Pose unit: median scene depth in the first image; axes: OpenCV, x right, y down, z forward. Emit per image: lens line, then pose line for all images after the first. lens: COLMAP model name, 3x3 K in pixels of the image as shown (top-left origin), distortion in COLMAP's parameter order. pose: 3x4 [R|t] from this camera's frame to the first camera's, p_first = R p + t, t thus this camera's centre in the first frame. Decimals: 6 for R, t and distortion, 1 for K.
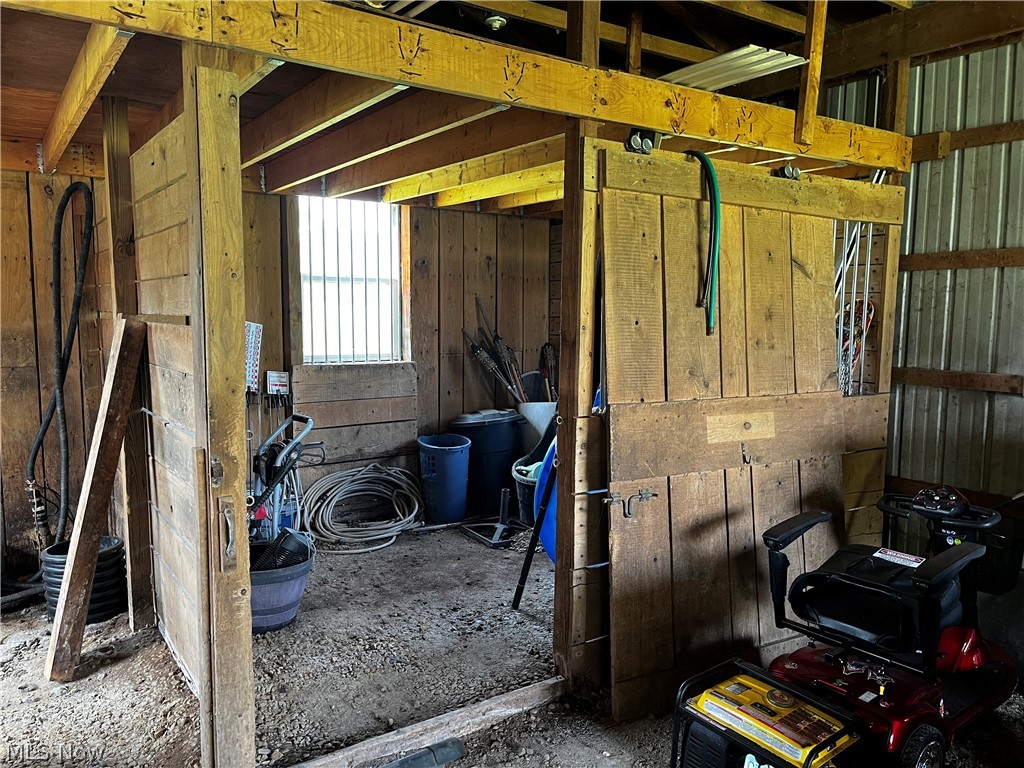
lens RADIAL K [[778.2, 0, 511.8], [0, 778.2, 397.7], [0, 0, 1]] dist [0.045286, -0.007013]
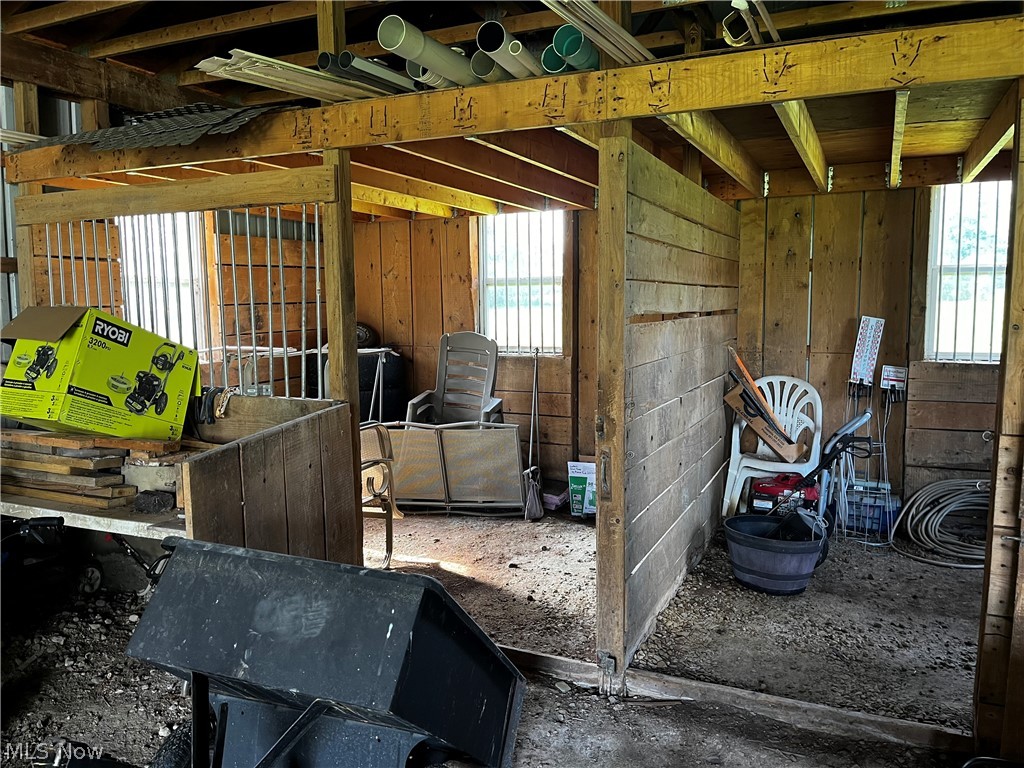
lens RADIAL K [[778.2, 0, 511.8], [0, 778.2, 397.7], [0, 0, 1]] dist [0.045286, -0.007013]
pose [[0.519796, 0.093564, -0.849151, 0.355336], [-0.084582, 0.994737, 0.057830, -0.012652], [0.850093, 0.041763, 0.524974, 0.071656]]
